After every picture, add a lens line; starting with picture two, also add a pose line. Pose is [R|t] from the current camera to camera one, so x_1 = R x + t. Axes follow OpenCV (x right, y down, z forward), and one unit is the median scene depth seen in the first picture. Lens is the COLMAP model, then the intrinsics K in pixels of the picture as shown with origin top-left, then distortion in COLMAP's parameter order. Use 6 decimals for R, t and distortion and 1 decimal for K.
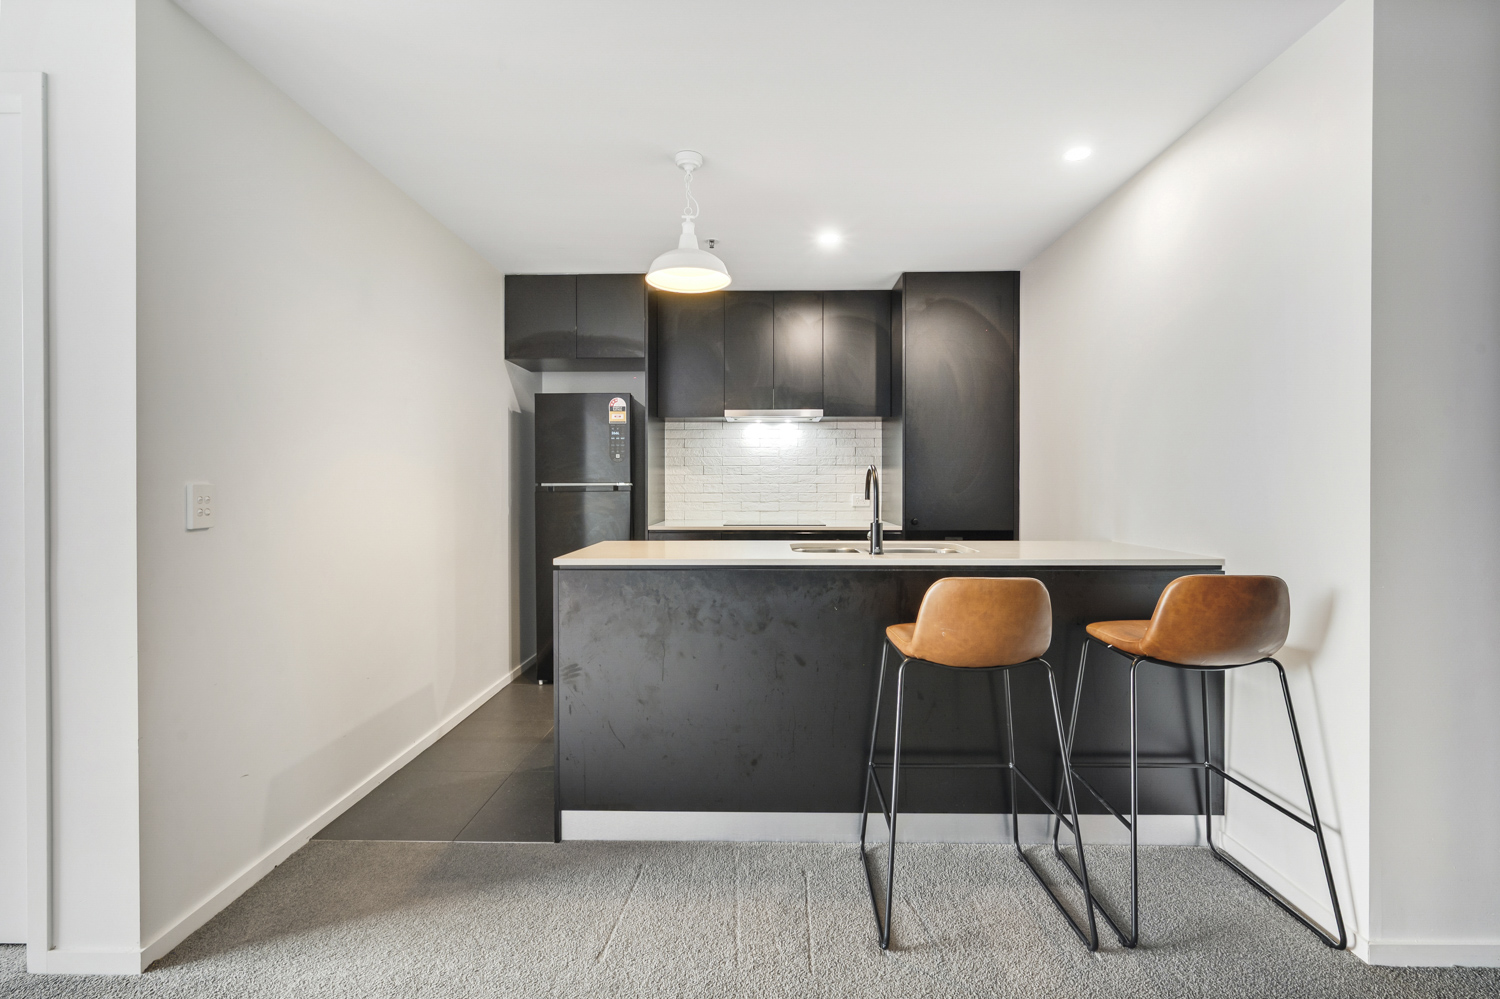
lens RADIAL K [[686.7, 0, 737.8], [0, 686.7, 491.5], [0, 0, 1]] dist [-0.001594, -0.000306]
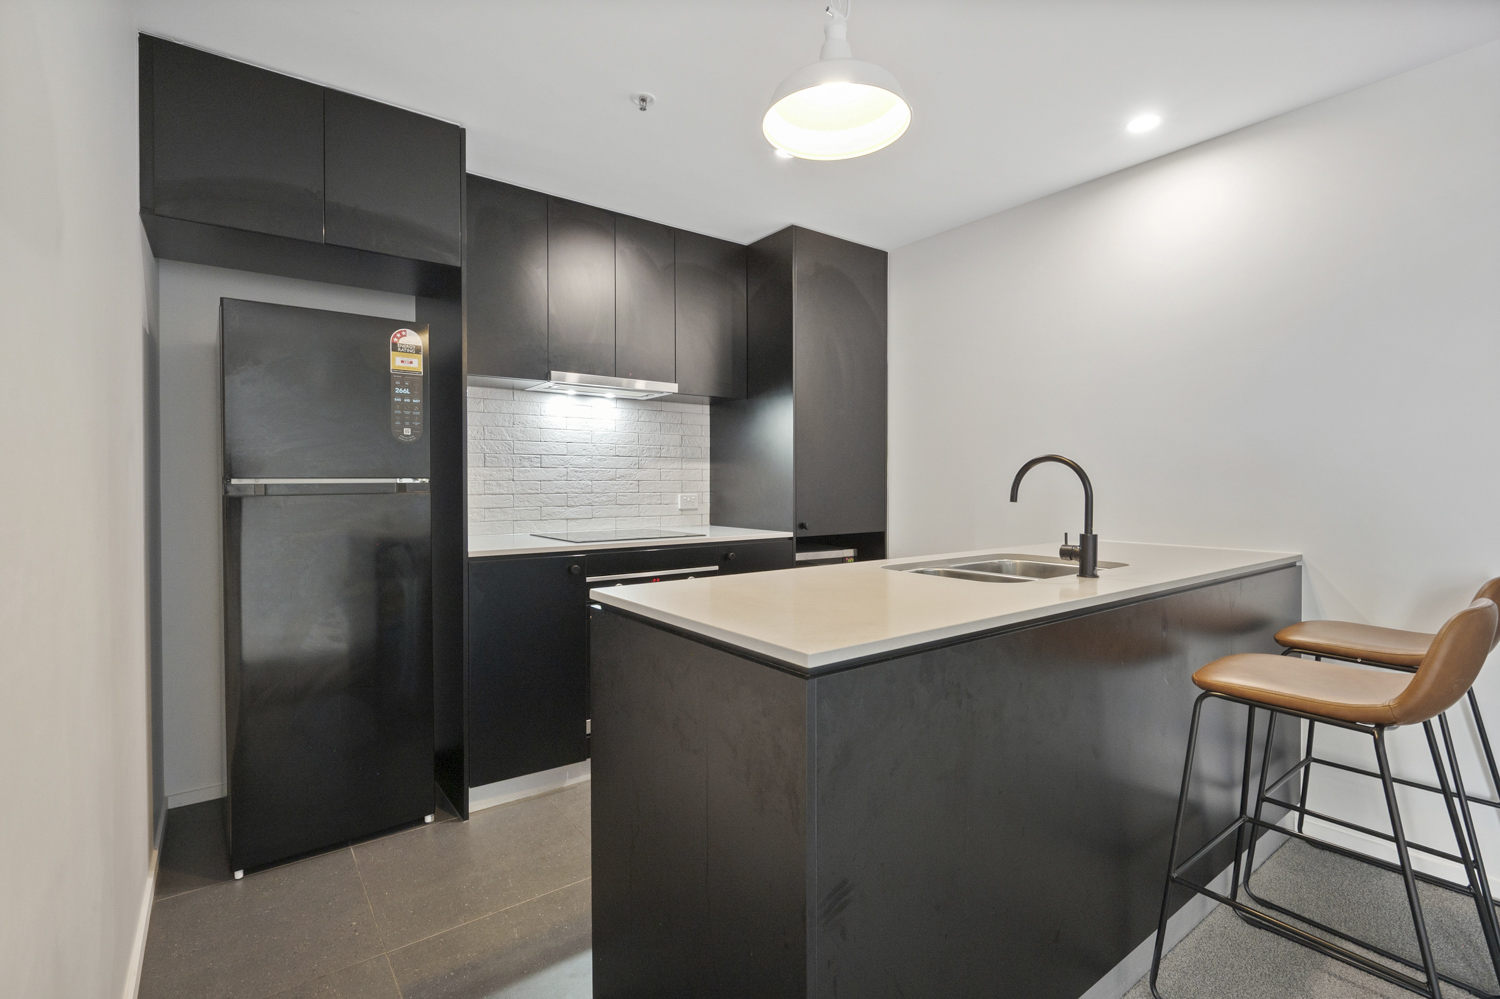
lens RADIAL K [[686.7, 0, 737.8], [0, 686.7, 491.5], [0, 0, 1]] dist [-0.001594, -0.000306]
pose [[0.783665, -0.007411, 0.621139, -0.296776], [0.005666, 0.999973, 0.004782, -0.002794], [-0.621158, -0.000229, 0.783686, 0.361587]]
